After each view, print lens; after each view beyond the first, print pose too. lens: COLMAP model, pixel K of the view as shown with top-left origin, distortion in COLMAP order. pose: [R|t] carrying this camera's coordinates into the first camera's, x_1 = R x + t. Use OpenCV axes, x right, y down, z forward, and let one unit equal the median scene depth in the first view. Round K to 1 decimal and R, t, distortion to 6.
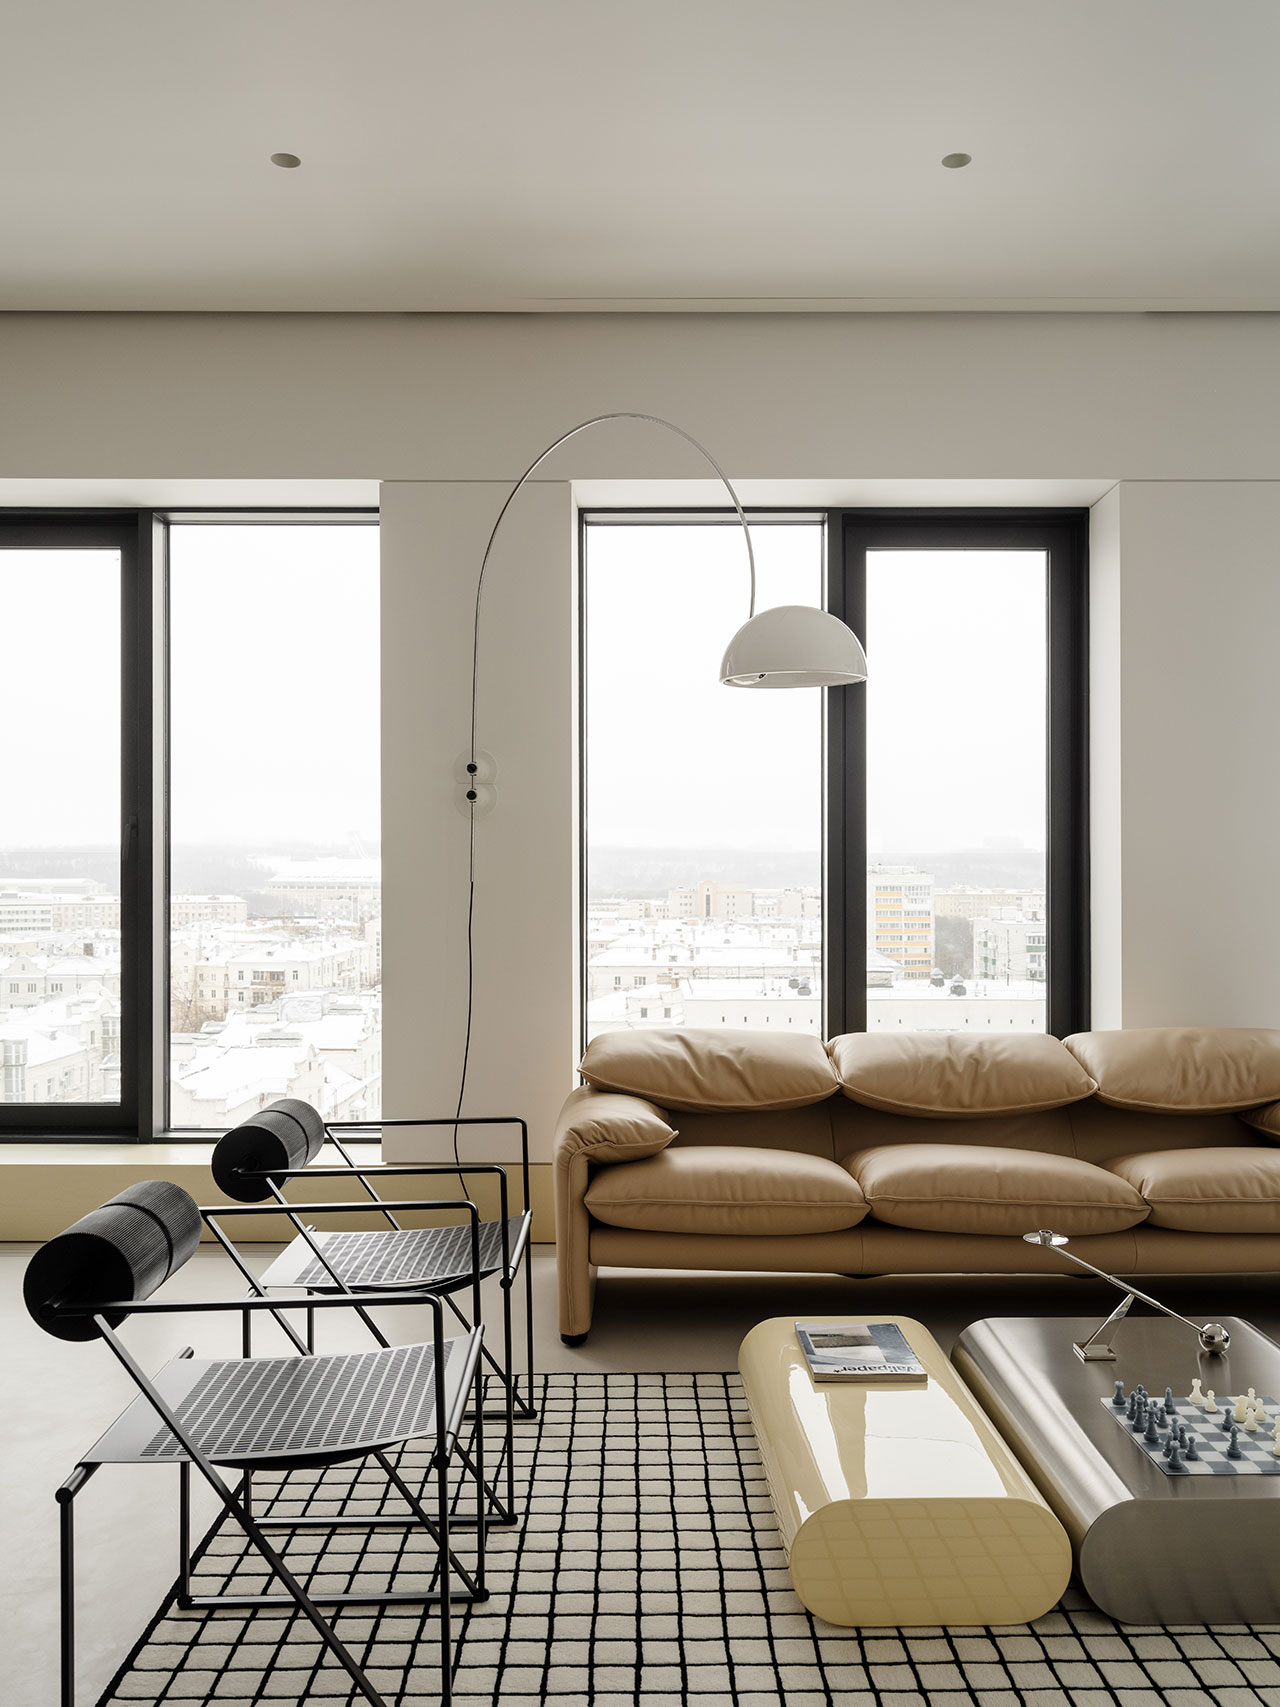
lens RADIAL K [[1442.6, 0, 638.4], [0, 1442.6, 858.7], [0, 0, 1]] dist [0.002128, 0.000903]
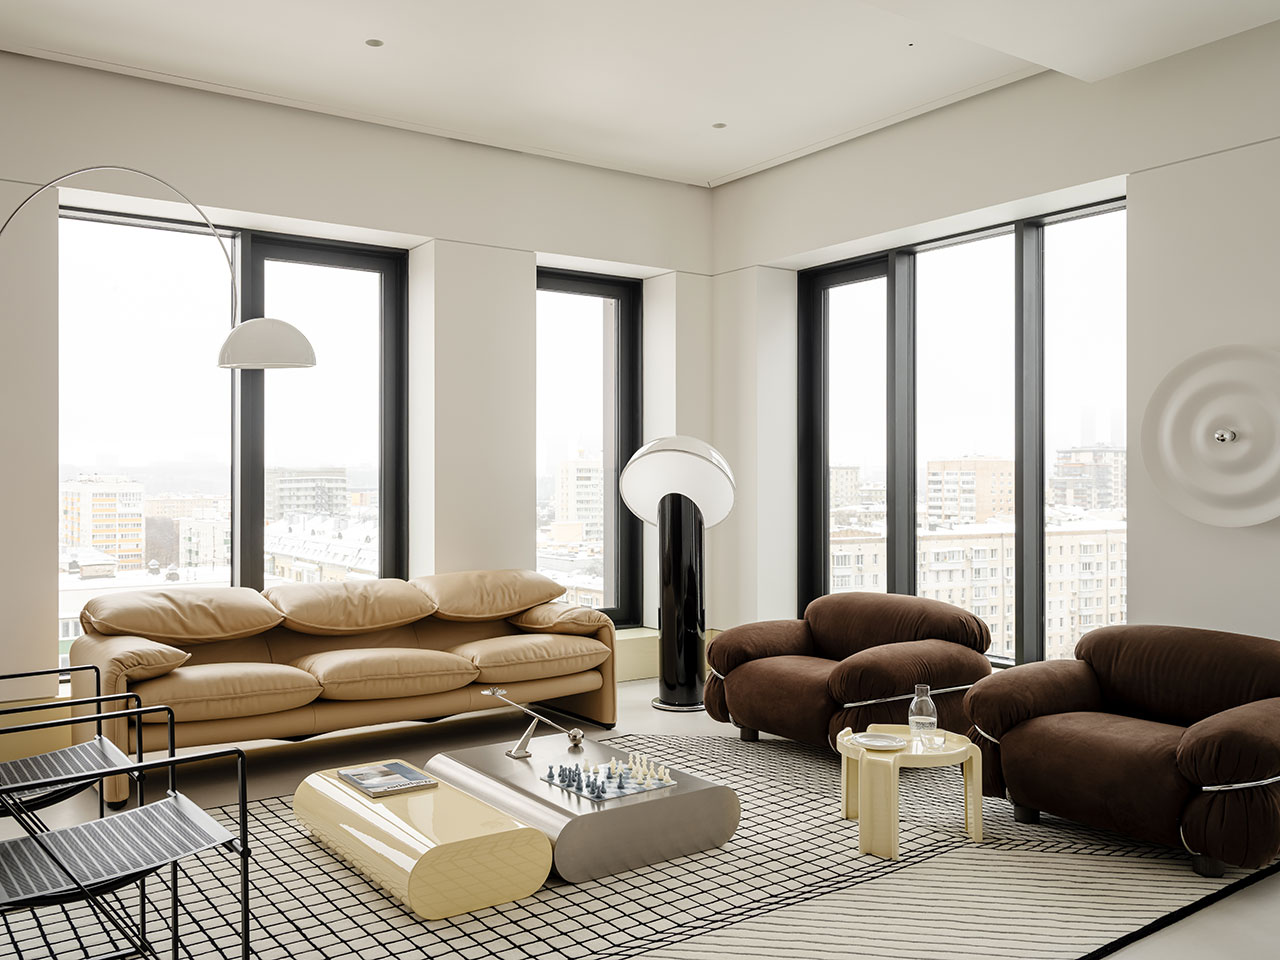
lens RADIAL K [[1129.5, 0, 640.0], [0, 1129.5, 478.4], [0, 0, 1]] dist [0.006939, 0.000721]
pose [[0.808929, -0.000882, 0.587906, -0.255858], [-0.003270, 0.999977, 0.006000, 0.000403], [-0.587897, -0.006776, 0.808907, -0.190358]]
